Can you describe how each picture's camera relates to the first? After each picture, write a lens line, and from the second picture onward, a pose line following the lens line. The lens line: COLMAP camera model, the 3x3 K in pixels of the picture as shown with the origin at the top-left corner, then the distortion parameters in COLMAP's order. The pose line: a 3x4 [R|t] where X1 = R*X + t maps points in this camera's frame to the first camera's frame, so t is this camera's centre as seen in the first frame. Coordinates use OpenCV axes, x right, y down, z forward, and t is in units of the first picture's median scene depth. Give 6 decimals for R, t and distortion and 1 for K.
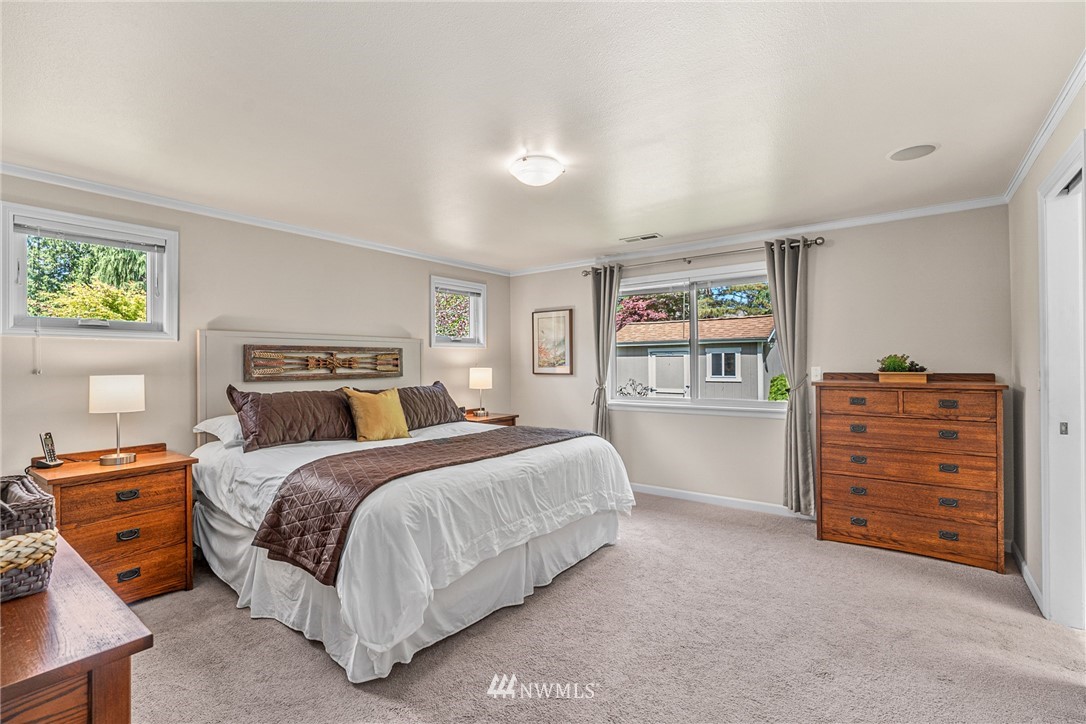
lens RADIAL K [[491.1, 0, 546.7], [0, 491.1, 359.9], [0, 0, 1]] dist [-0.011545, 0.004630]
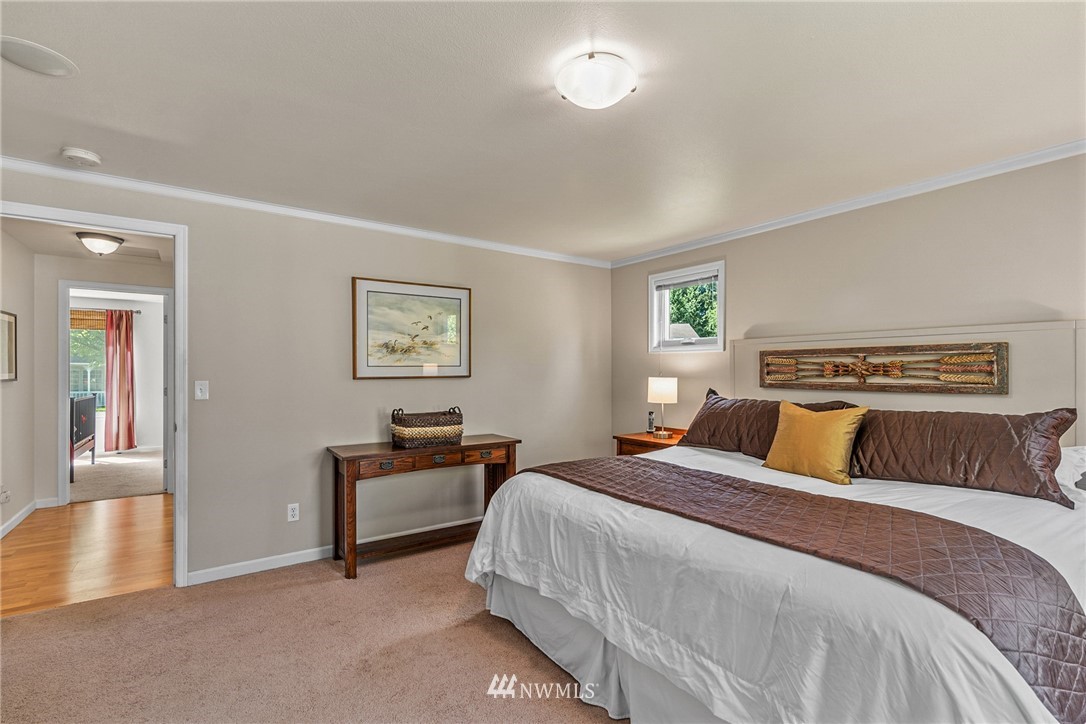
lens RADIAL K [[491.1, 0, 547.6], [0, 491.1, 369.3], [0, 0, 1]] dist [-0.011545, 0.004630]
pose [[-0.299392, 0.005022, -0.954117, 0.432938], [0.008000, 0.999964, 0.002753, 0.000703], [0.954097, -0.006809, -0.299422, 0.770893]]
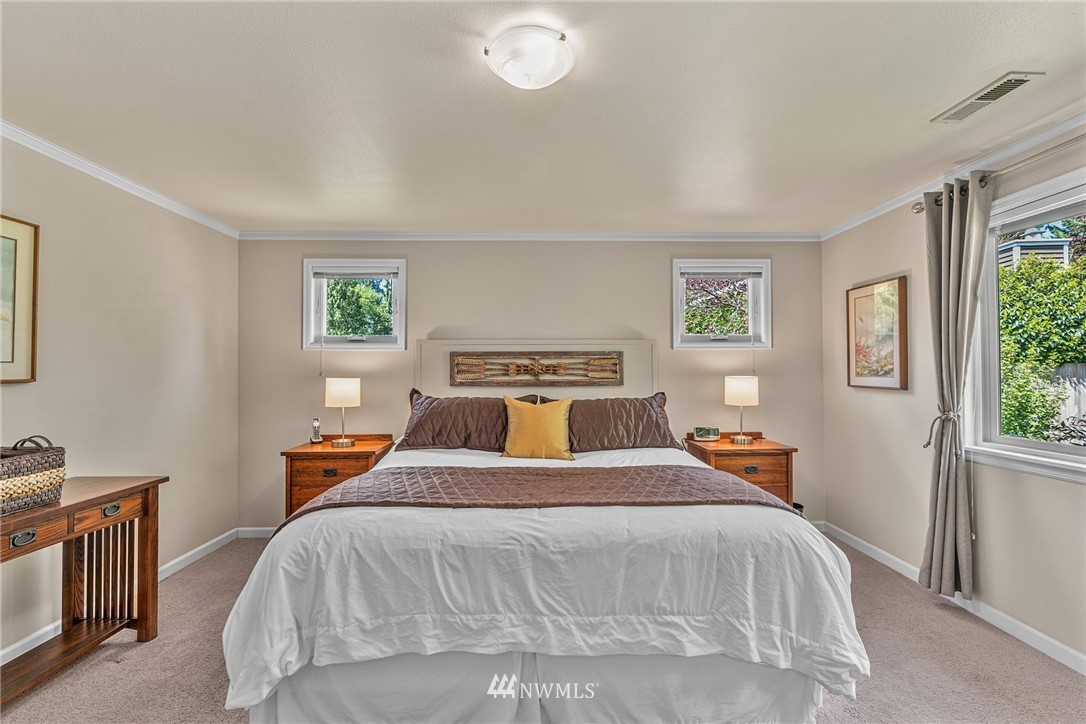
lens RADIAL K [[491.1, 0, 544.4], [0, 491.1, 361.6], [0, 0, 1]] dist [-0.011545, 0.004630]
pose [[0.617572, -0.008297, -0.786471, 0.323094], [0.002514, 0.999960, -0.008574, 0.000485], [0.786511, 0.003318, 0.617568, 0.429483]]
